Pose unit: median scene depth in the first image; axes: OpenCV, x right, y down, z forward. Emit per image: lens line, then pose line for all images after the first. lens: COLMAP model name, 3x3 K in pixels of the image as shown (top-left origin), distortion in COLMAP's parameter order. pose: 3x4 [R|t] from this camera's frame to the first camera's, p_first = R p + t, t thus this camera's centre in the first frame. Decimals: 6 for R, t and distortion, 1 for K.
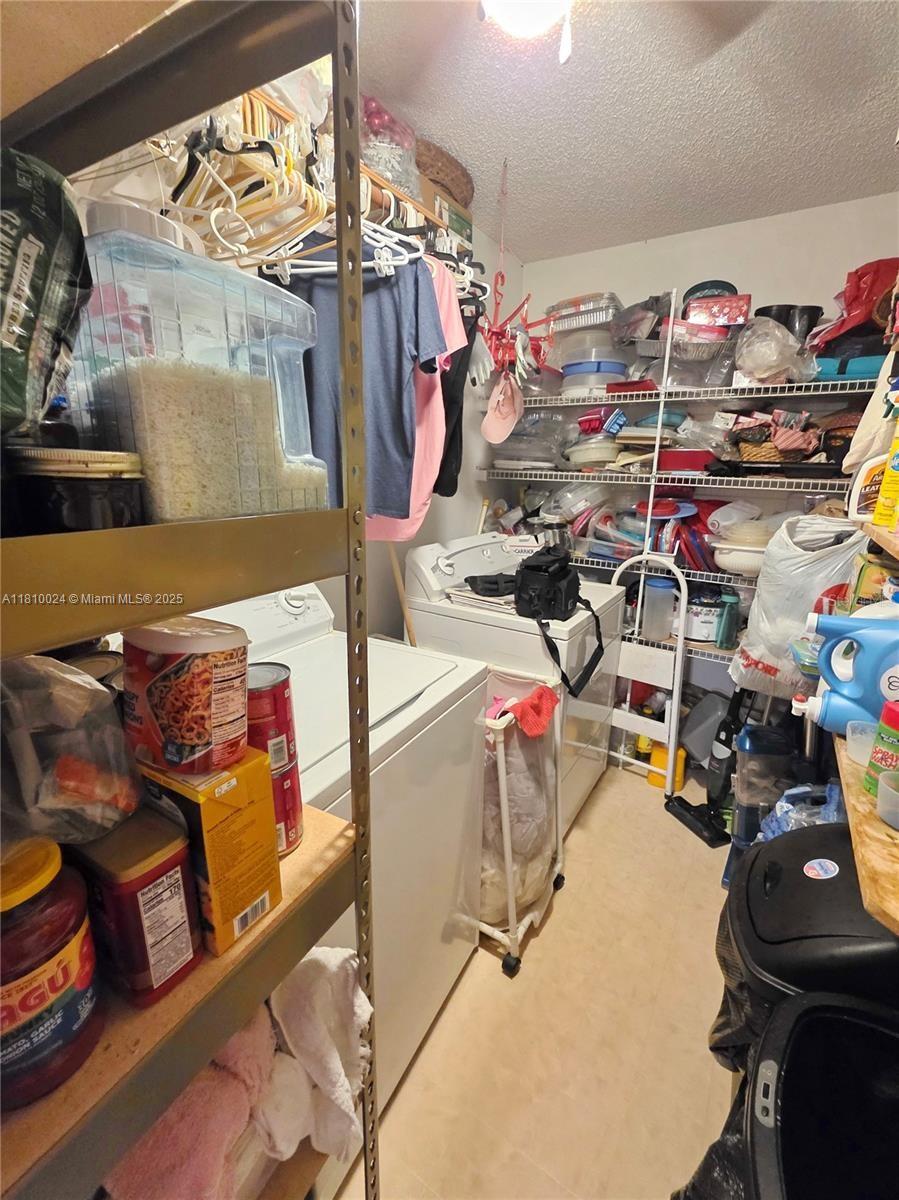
lens RADIAL K [[480.6, 0, 460.9], [0, 480.6, 587.5], [0, 0, 1]] dist [0.000943, -0.000045]
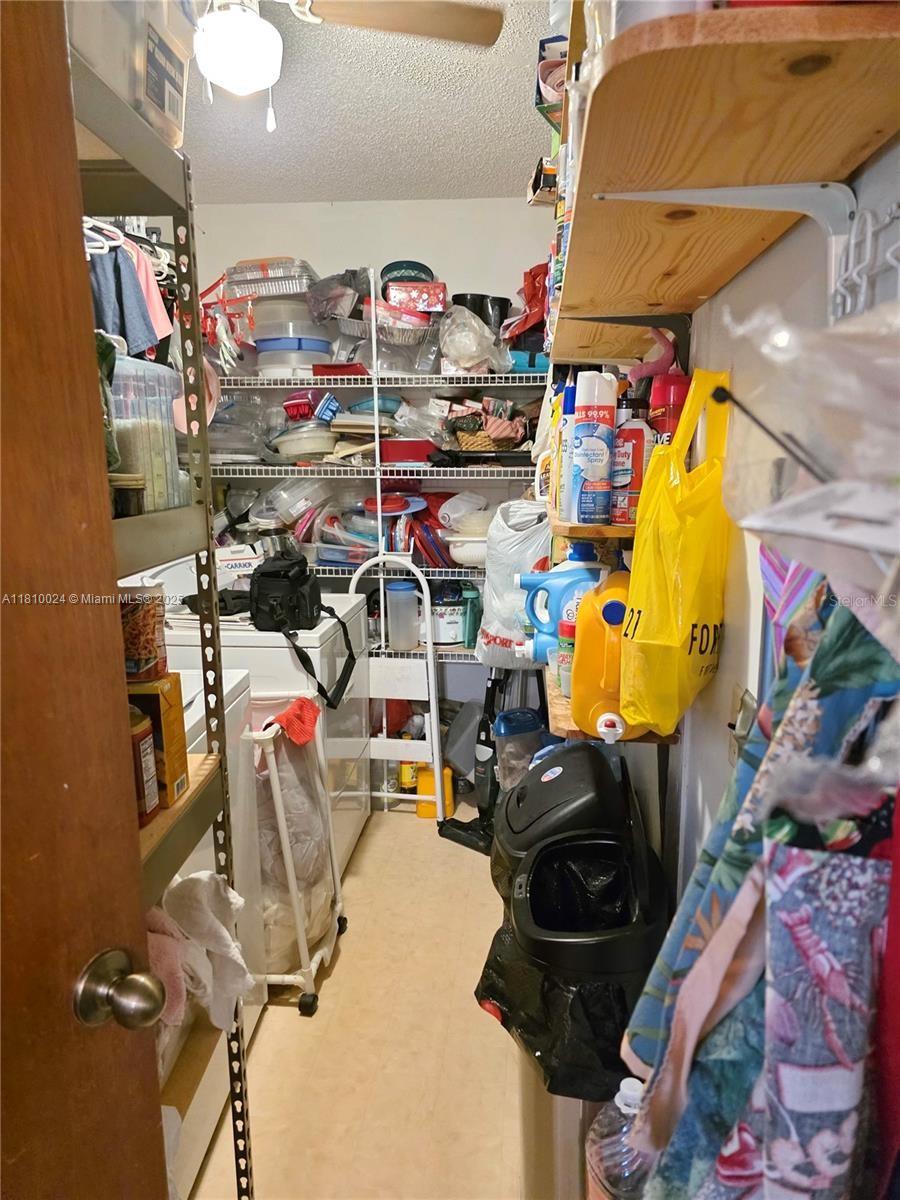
lens RADIAL K [[813.3, 0, 462.3], [0, 813.3, 606.6], [0, 0, 1]] dist [0.062520, -0.056930]
pose [[0.879660, -0.110523, 0.462582, -0.214506], [0.136769, 0.990325, -0.023469, 0.090048], [-0.455513, 0.083911, 0.886266, -0.445078]]
